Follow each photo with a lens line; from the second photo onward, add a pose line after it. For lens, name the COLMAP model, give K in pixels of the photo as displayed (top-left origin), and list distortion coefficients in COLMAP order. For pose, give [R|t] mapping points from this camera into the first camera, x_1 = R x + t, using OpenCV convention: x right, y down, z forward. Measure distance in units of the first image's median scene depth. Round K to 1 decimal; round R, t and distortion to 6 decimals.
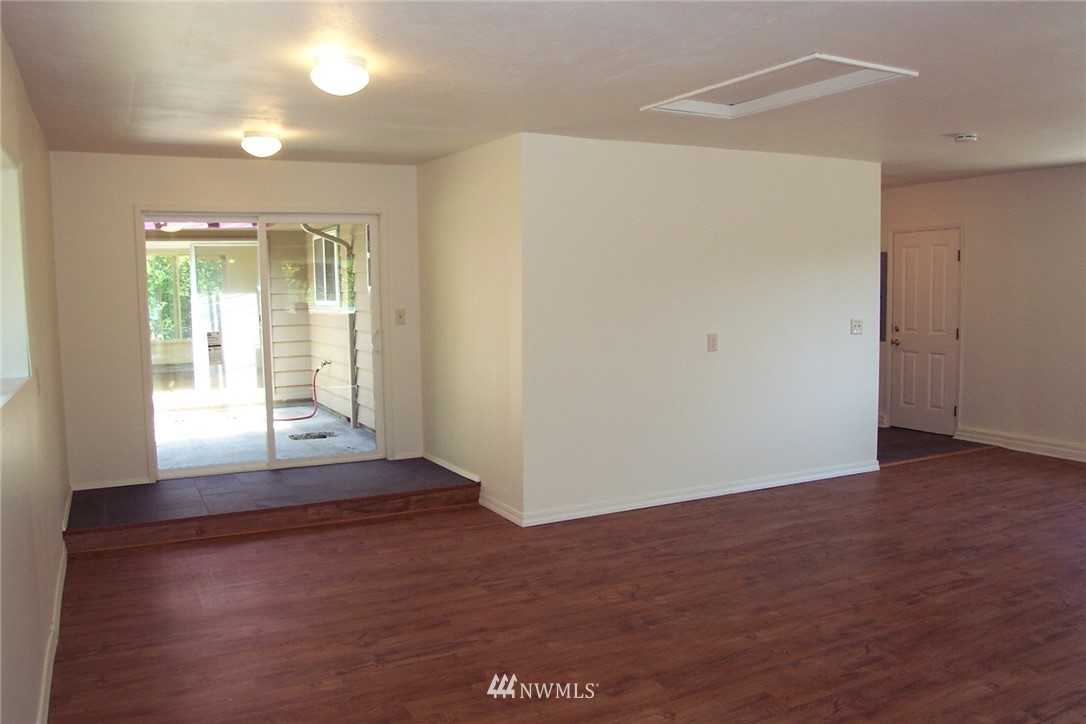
lens RADIAL K [[874.9, 0, 548.0], [0, 874.9, 366.3], [0, 0, 1]] dist [-0.126677, 0.070102]
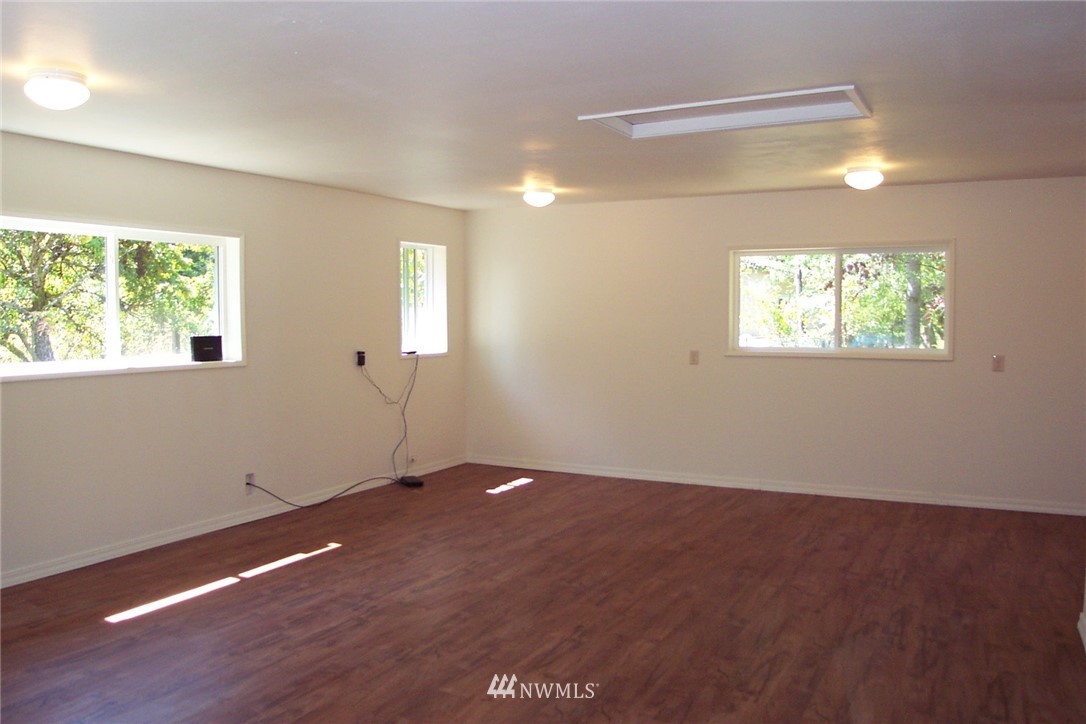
lens RADIAL K [[874.9, 0, 548.0], [0, 874.9, 366.3], [0, 0, 1]] dist [-0.126677, 0.070102]
pose [[-0.823121, 0.049274, -0.565724, 0.985814], [-0.038129, 0.989184, 0.141635, -0.165097], [0.566585, 0.138154, -0.812339, 1.704195]]
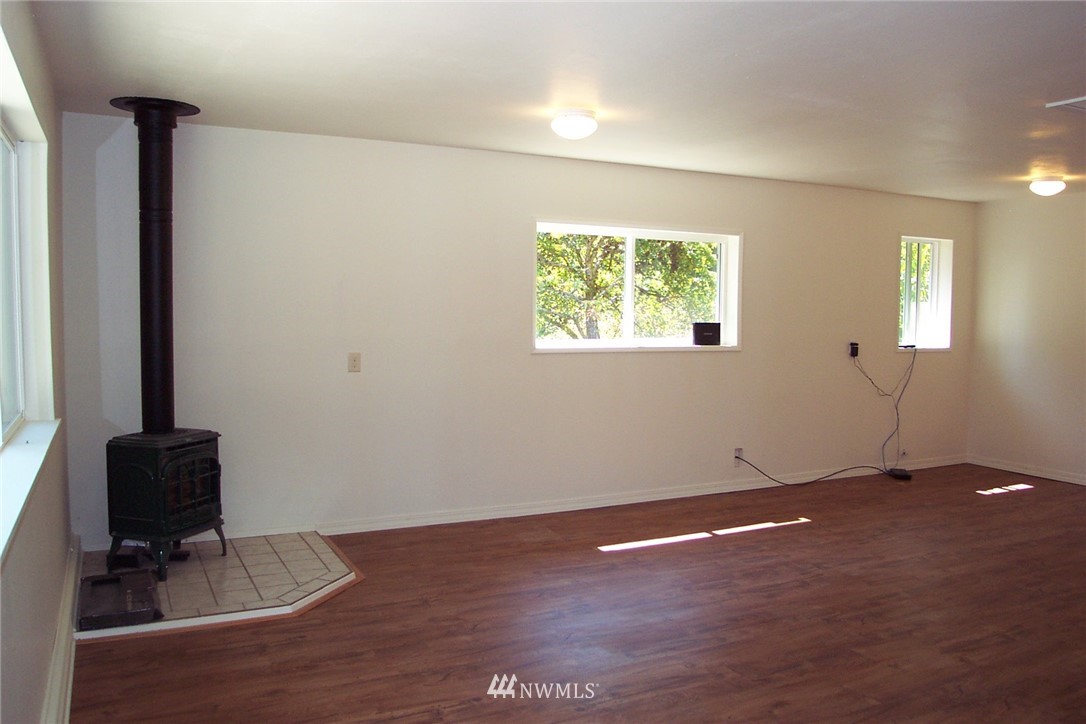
lens RADIAL K [[874.9, 0, 548.0], [0, 874.9, 366.3], [0, 0, 1]] dist [-0.126677, 0.070102]
pose [[-0.999957, 0.002380, 0.009010, 0.929039], [0.003766, 0.987580, 0.157069, -0.169000], [-0.008524, 0.157096, -0.987546, 1.850137]]
